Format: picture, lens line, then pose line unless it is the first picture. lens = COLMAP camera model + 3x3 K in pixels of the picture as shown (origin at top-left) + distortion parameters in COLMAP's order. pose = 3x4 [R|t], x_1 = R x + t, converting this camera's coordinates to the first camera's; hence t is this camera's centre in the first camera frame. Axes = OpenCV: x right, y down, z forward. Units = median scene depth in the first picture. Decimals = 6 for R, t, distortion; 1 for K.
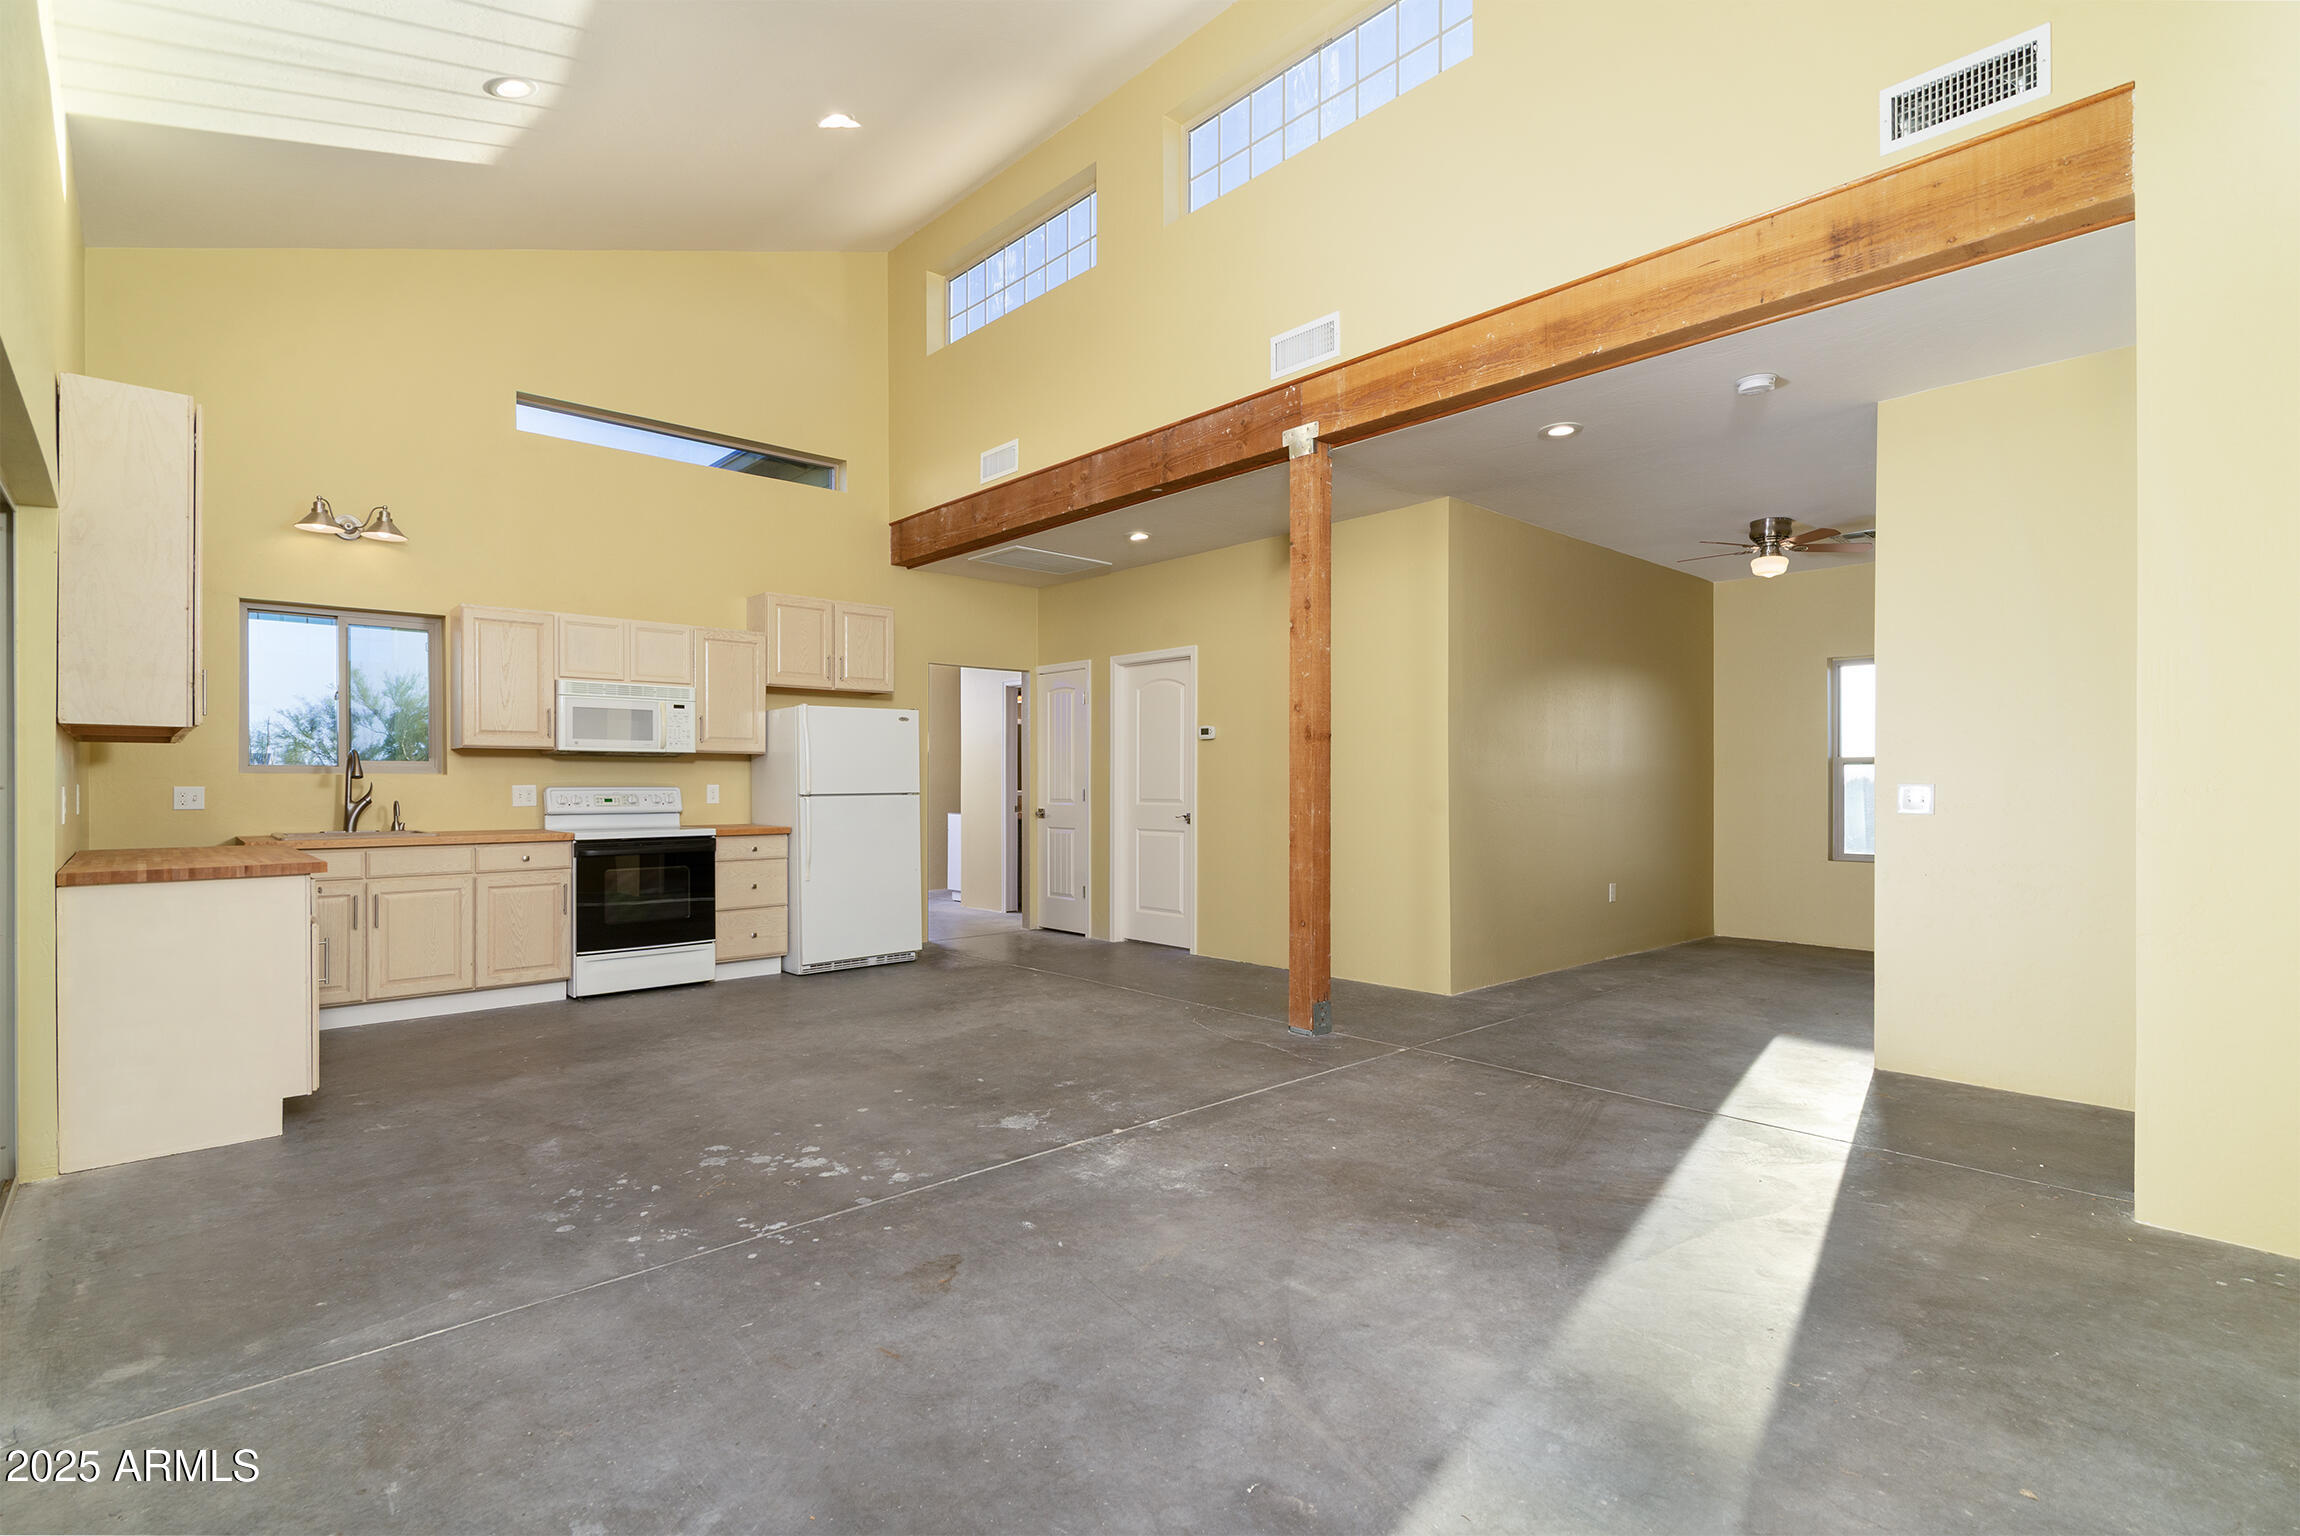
lens RADIAL K [[1092.1, 0, 1141.4], [0, 1092.1, 769.5], [0, 0, 1]] dist [0.003320, 0.000347]
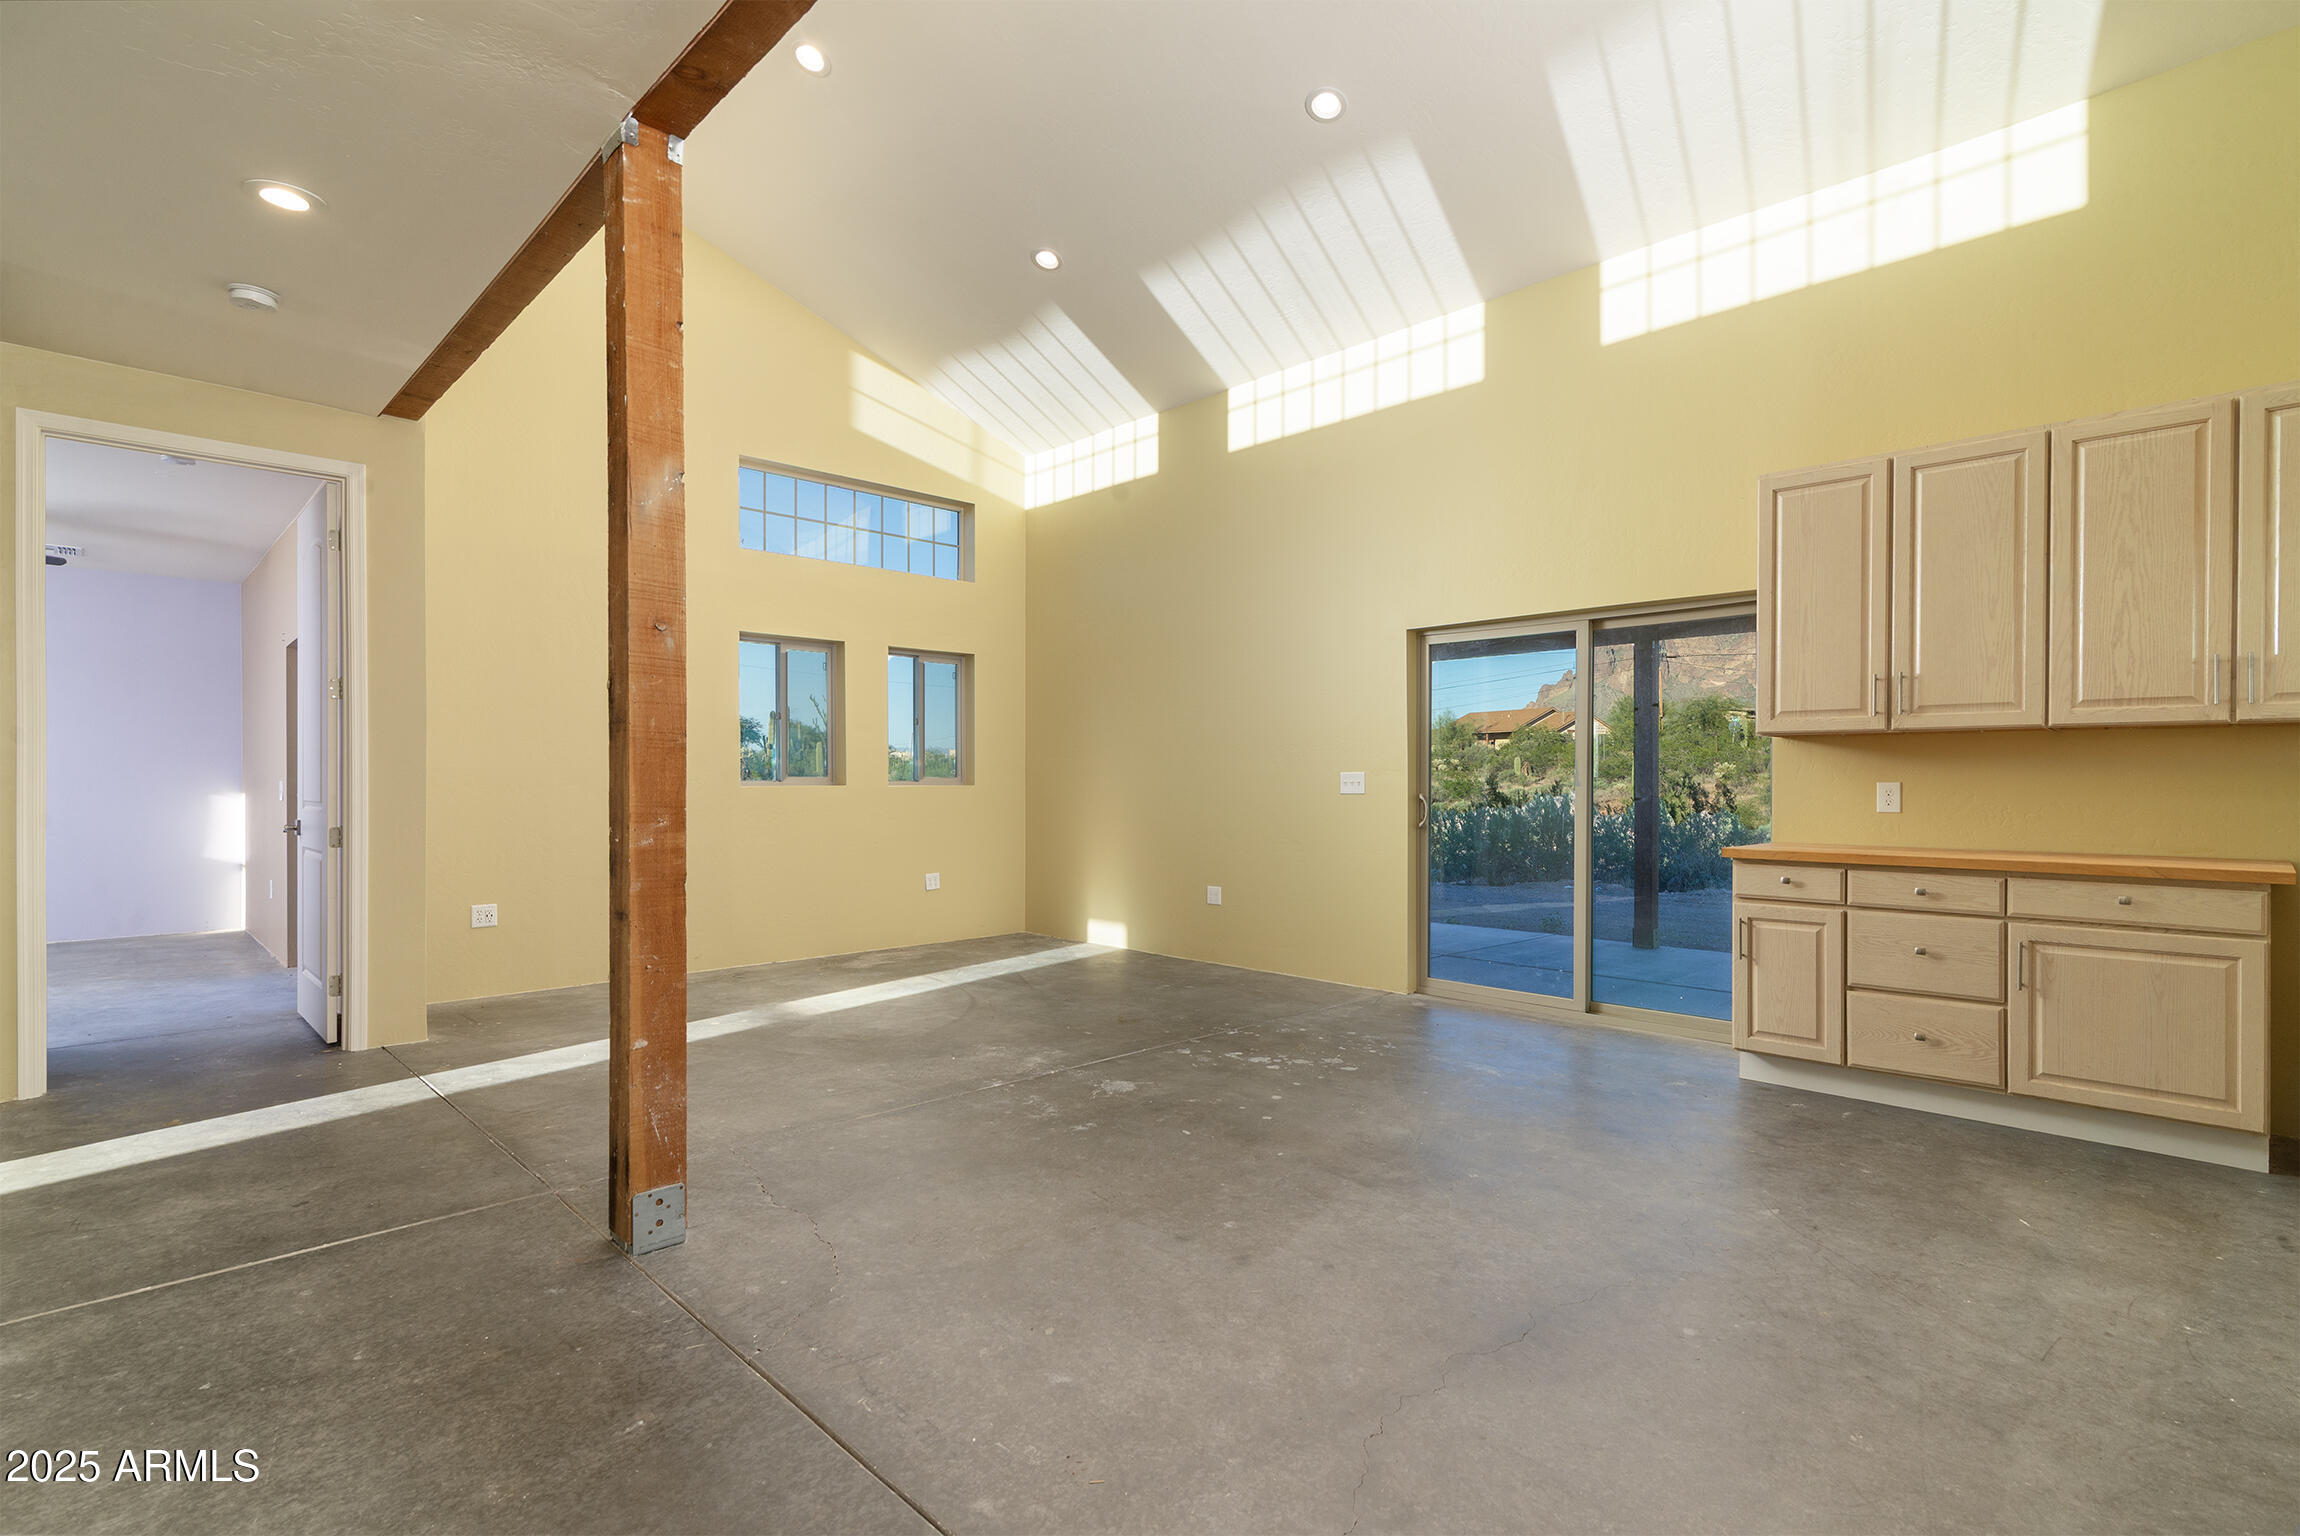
lens RADIAL K [[1092.1, 0, 1137.0], [0, 1092.1, 781.9], [0, 0, 1]] dist [0.003320, 0.000347]
pose [[-0.999294, -0.000462, -0.037575, -0.089992], [0.000067, 0.999901, -0.014052, 0.031455], [0.037578, -0.014045, -0.999195, 2.138035]]
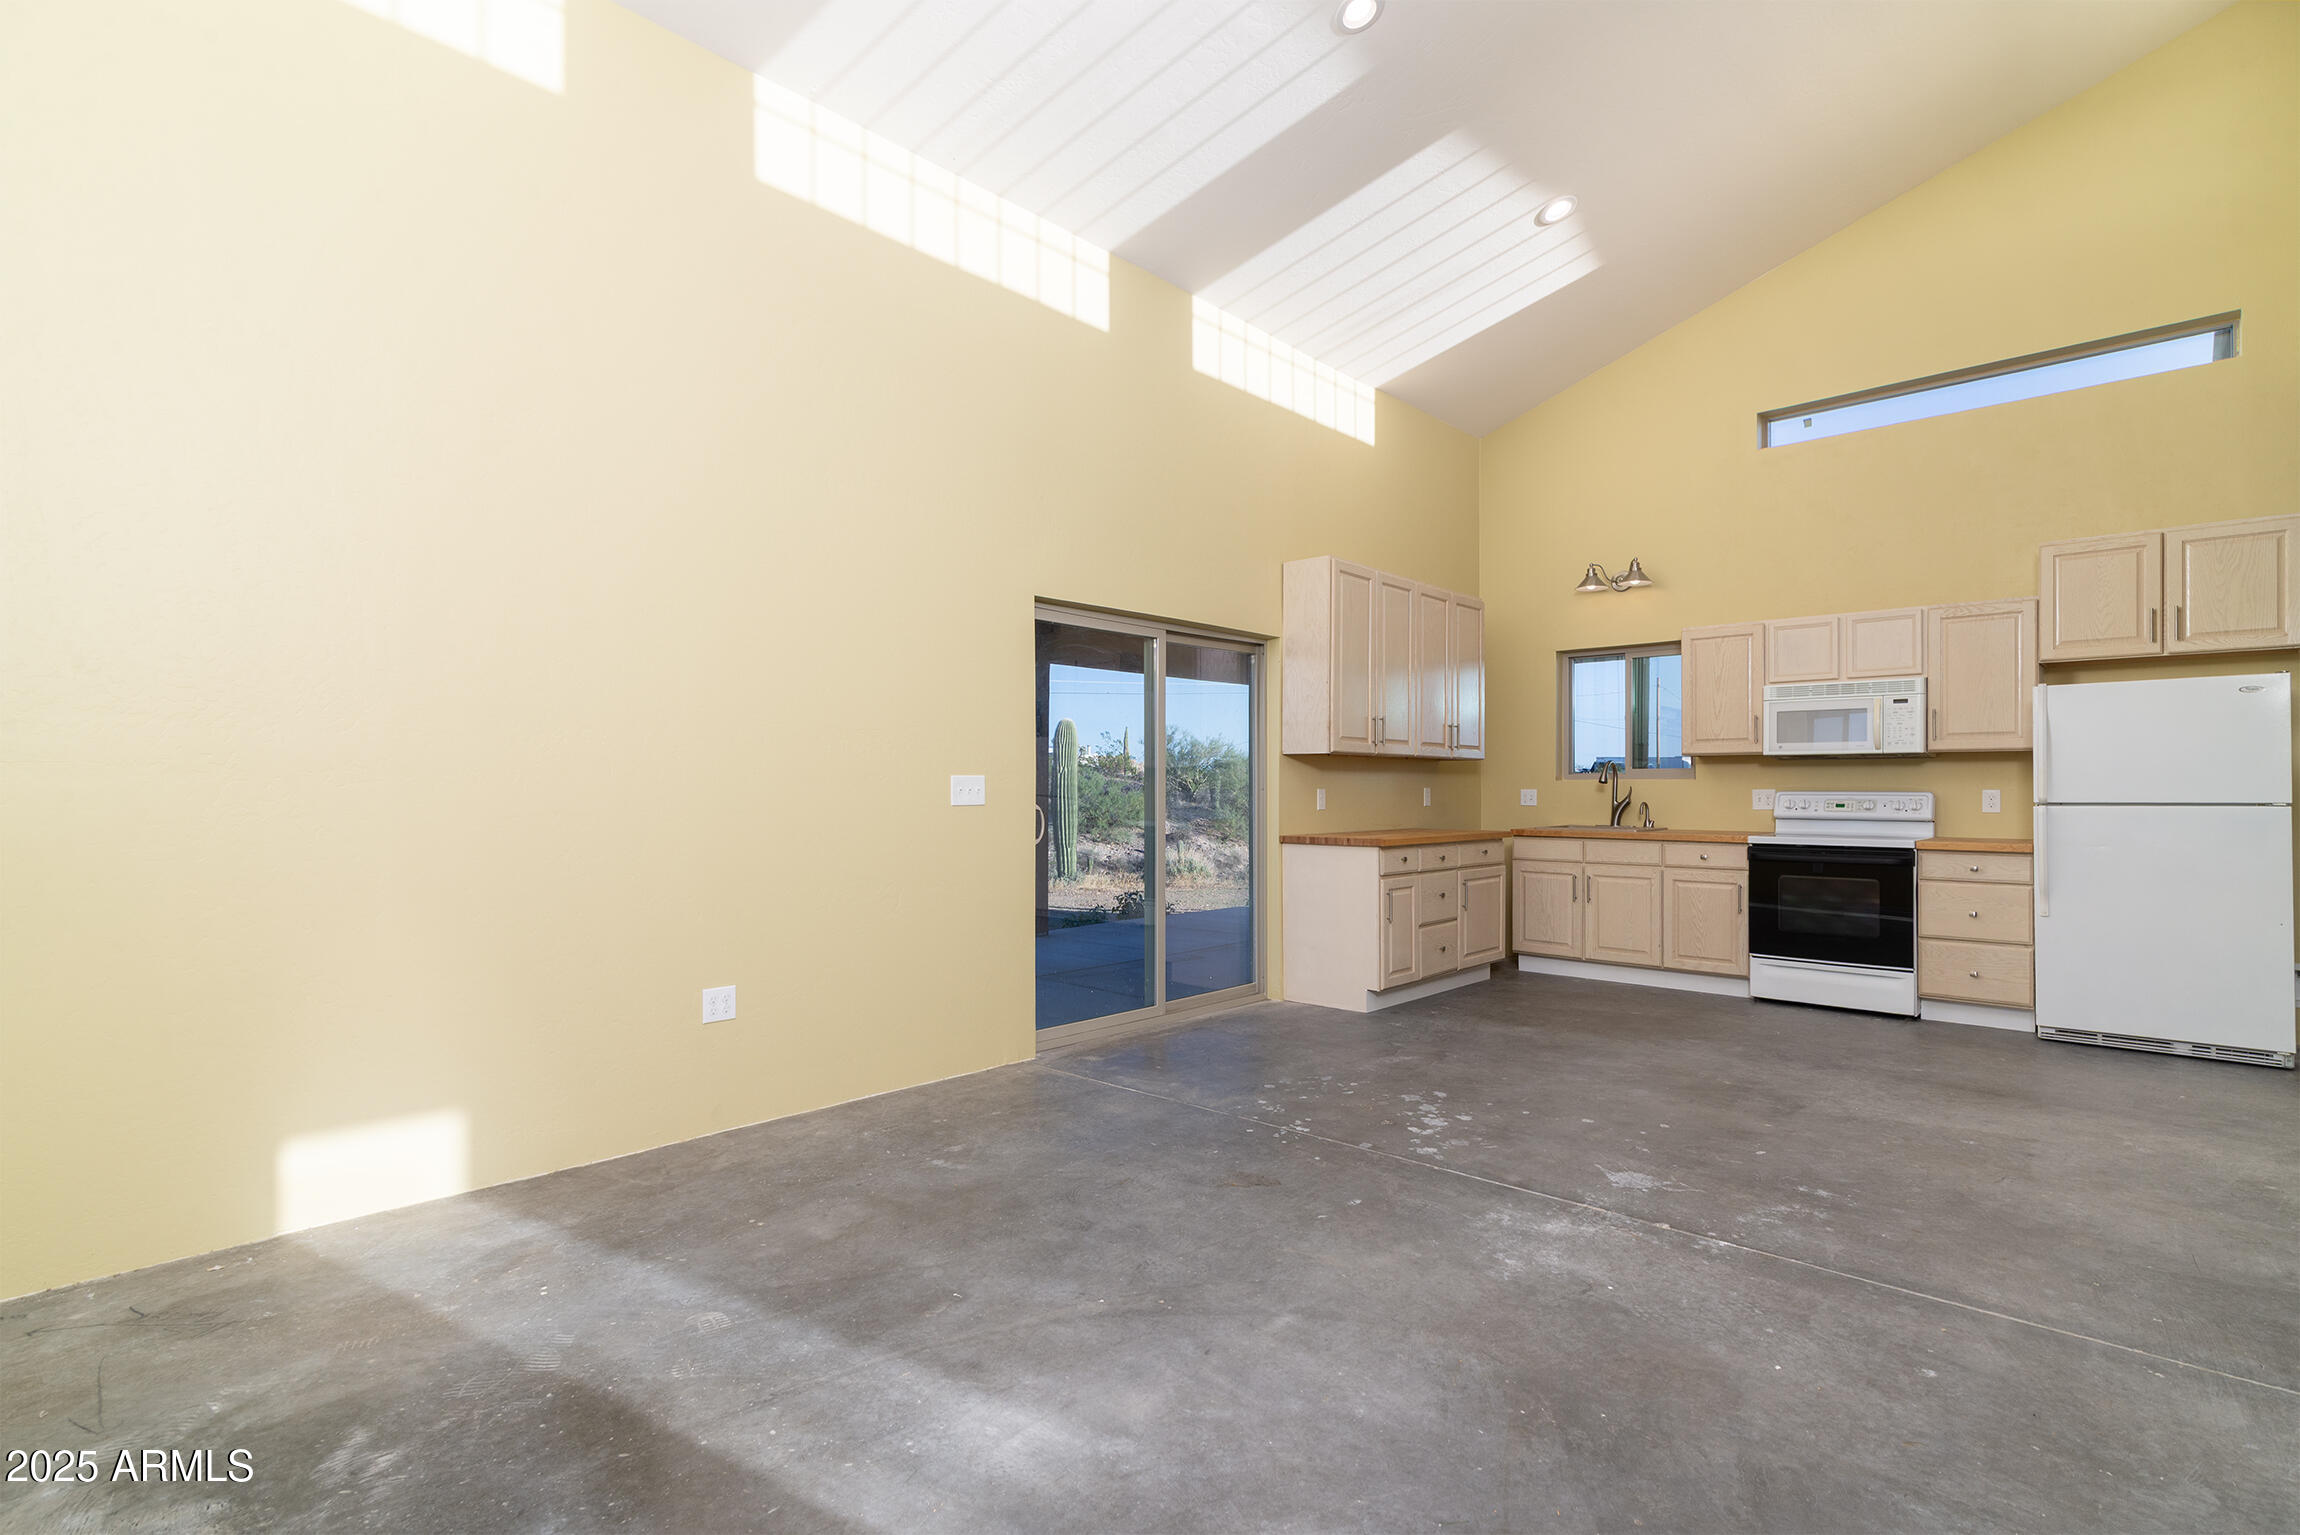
lens RADIAL K [[1092.1, 0, 1133.9], [0, 1092.1, 787.6], [0, 0, 1]] dist [0.003320, 0.000347]
pose [[0.076344, 0.003231, -0.997076, 0.735211], [0.011157, 0.999929, 0.004095, 0.002896], [0.997019, -0.011437, 0.076303, 0.549227]]
